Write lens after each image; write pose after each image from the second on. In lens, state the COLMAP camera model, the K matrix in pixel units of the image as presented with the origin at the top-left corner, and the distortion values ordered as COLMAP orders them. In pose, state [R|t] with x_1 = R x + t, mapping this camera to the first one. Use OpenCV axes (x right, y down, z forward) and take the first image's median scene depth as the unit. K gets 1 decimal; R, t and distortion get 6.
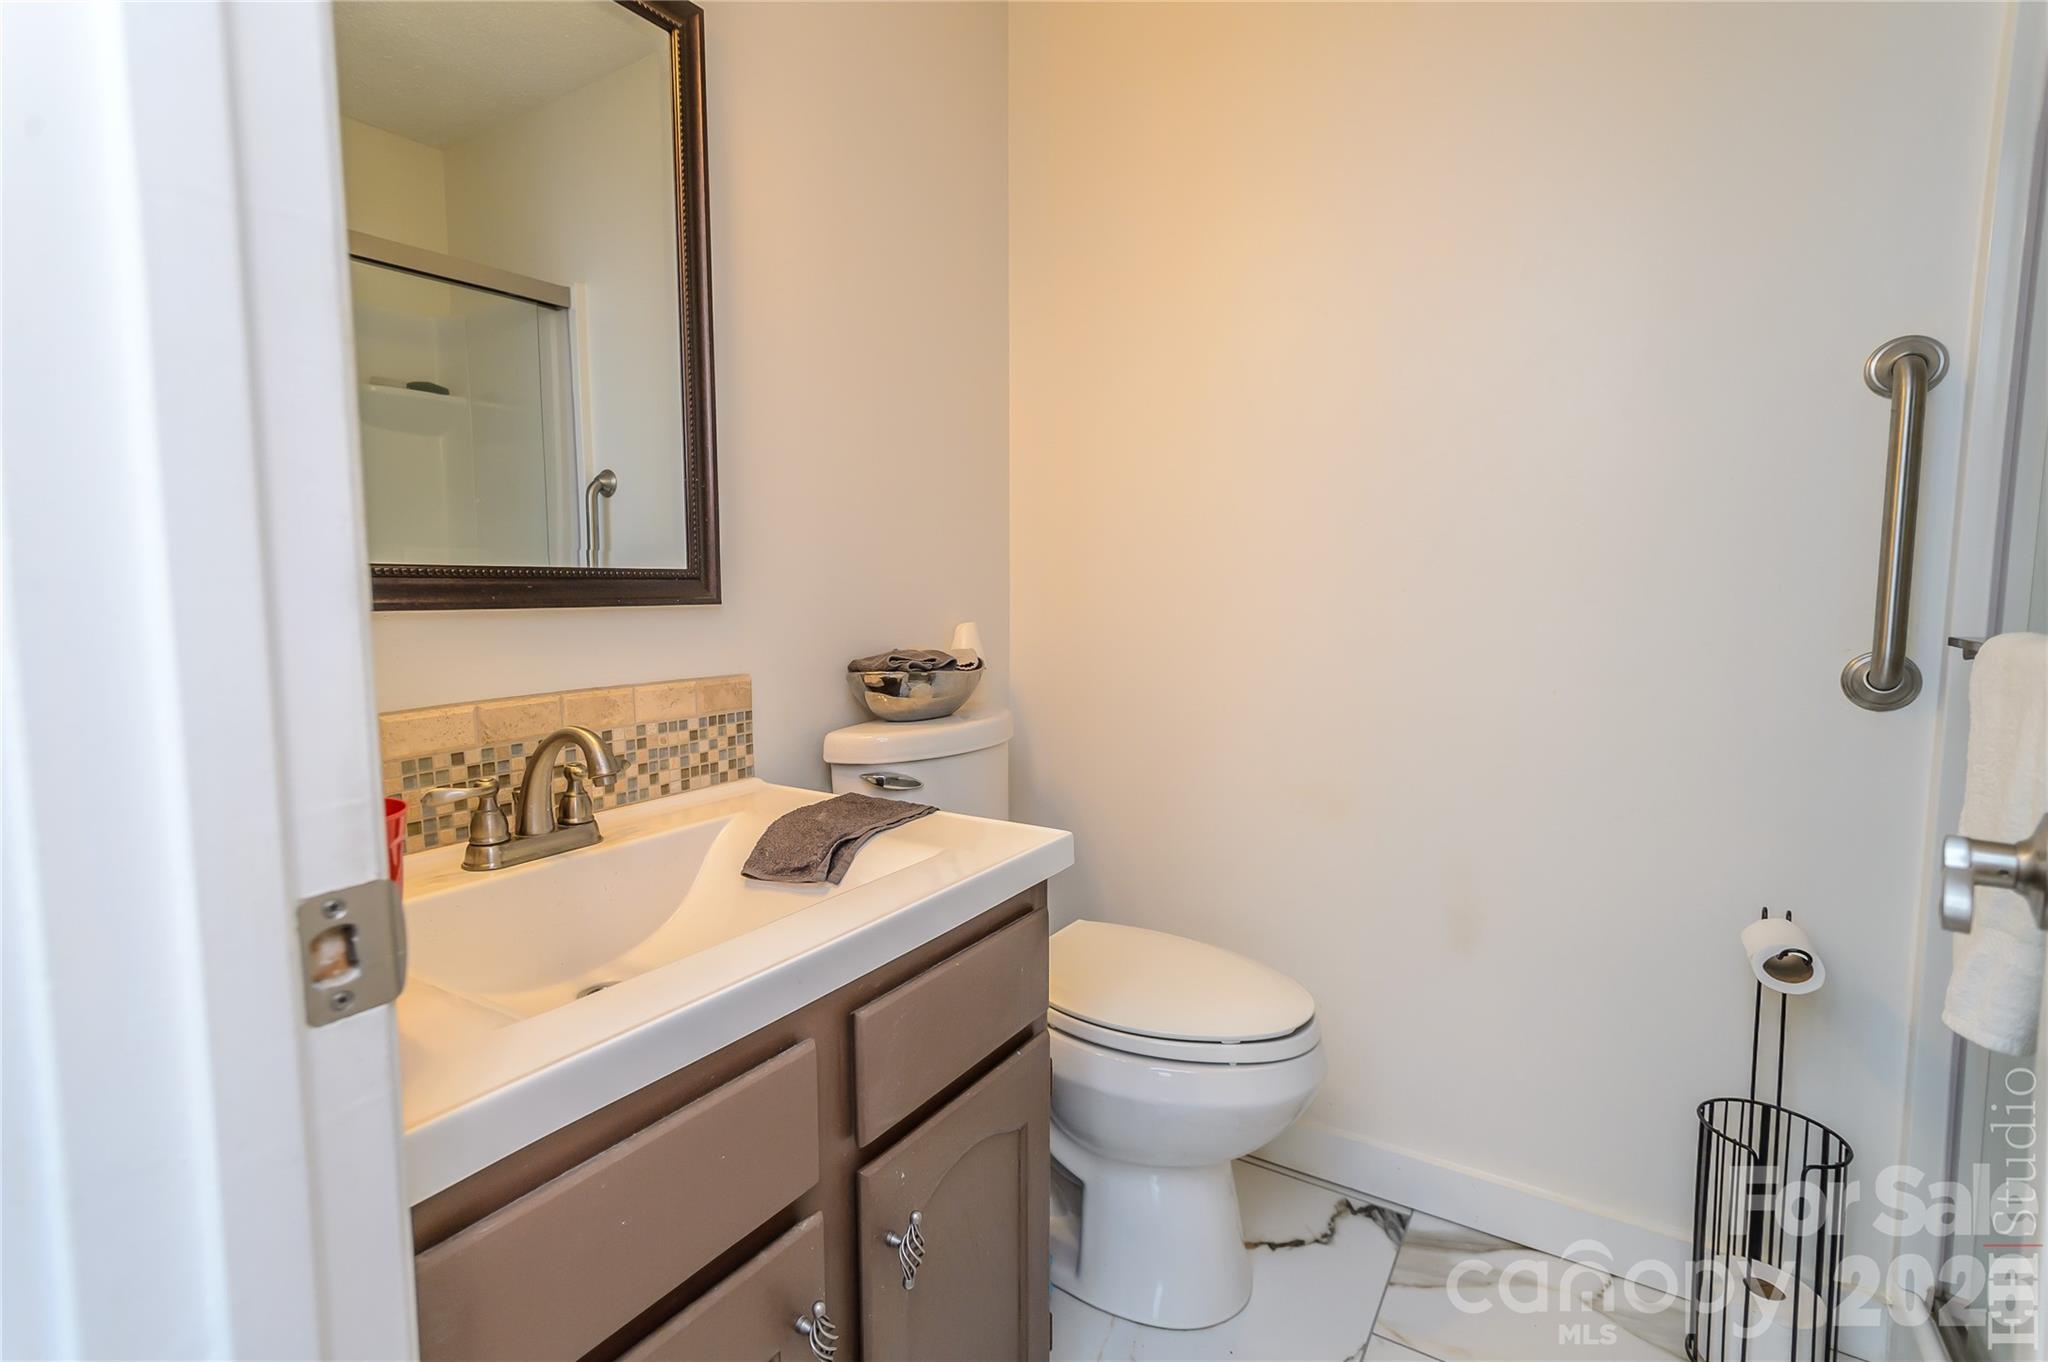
lens RADIAL K [[946.9, 0, 1018.3], [0, 946.9, 676.4], [0, 0, 1]] dist [-0.000313, 0.002287]
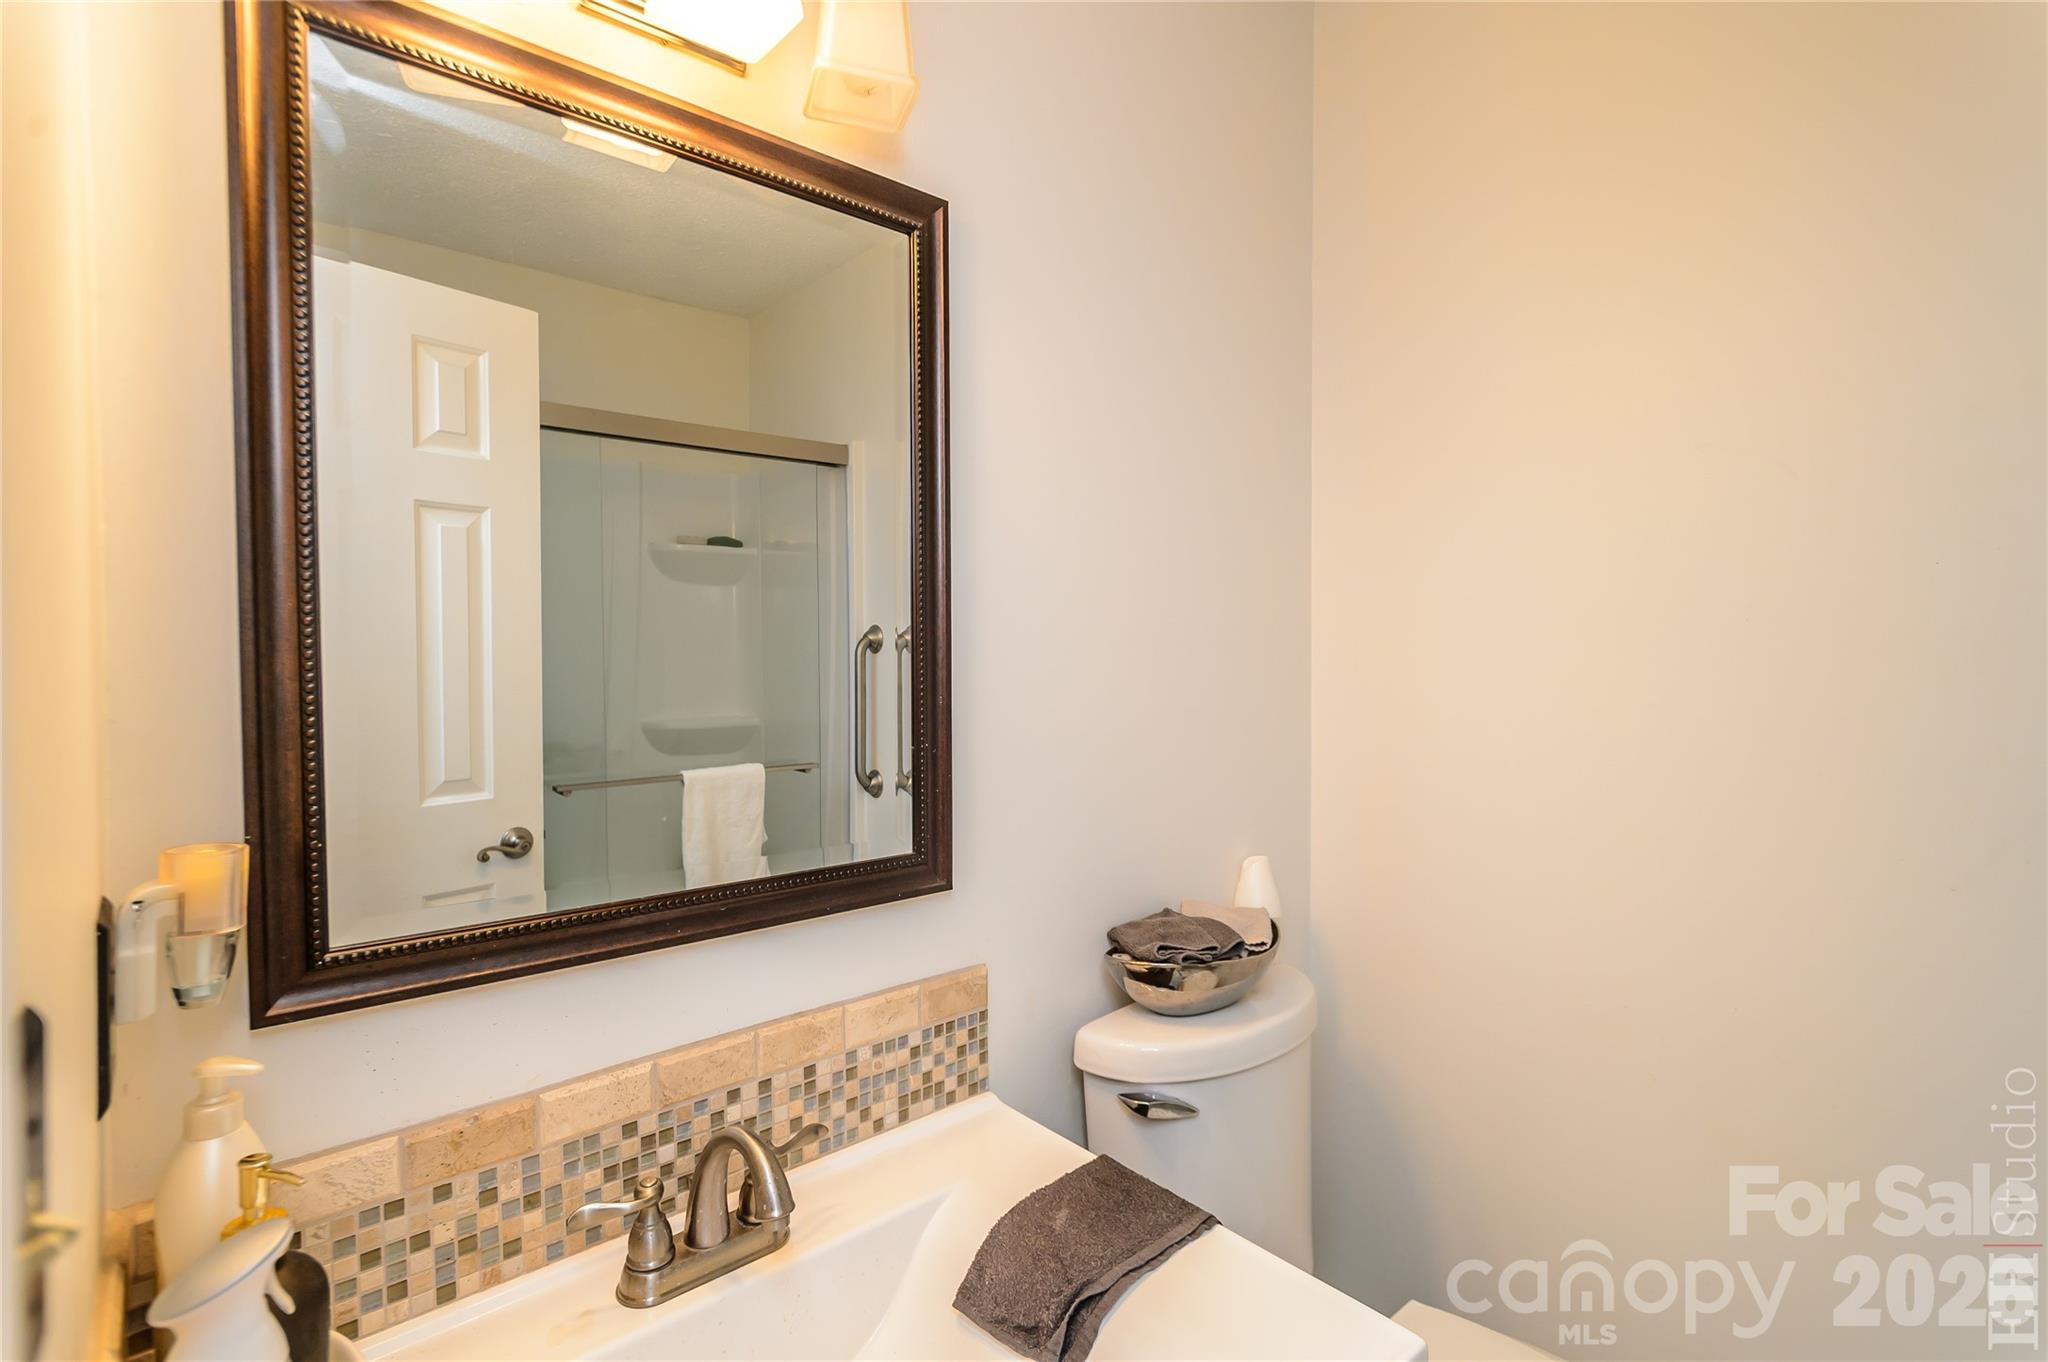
lens RADIAL K [[946.9, 0, 1026.2], [0, 946.9, 671.4], [0, 0, 1]] dist [-0.000313, 0.002287]
pose [[0.959881, 0.004013, -0.280378, -0.023609], [-0.024076, 0.997384, -0.068151, -0.216553], [0.279371, 0.072167, 0.957467, 0.225322]]
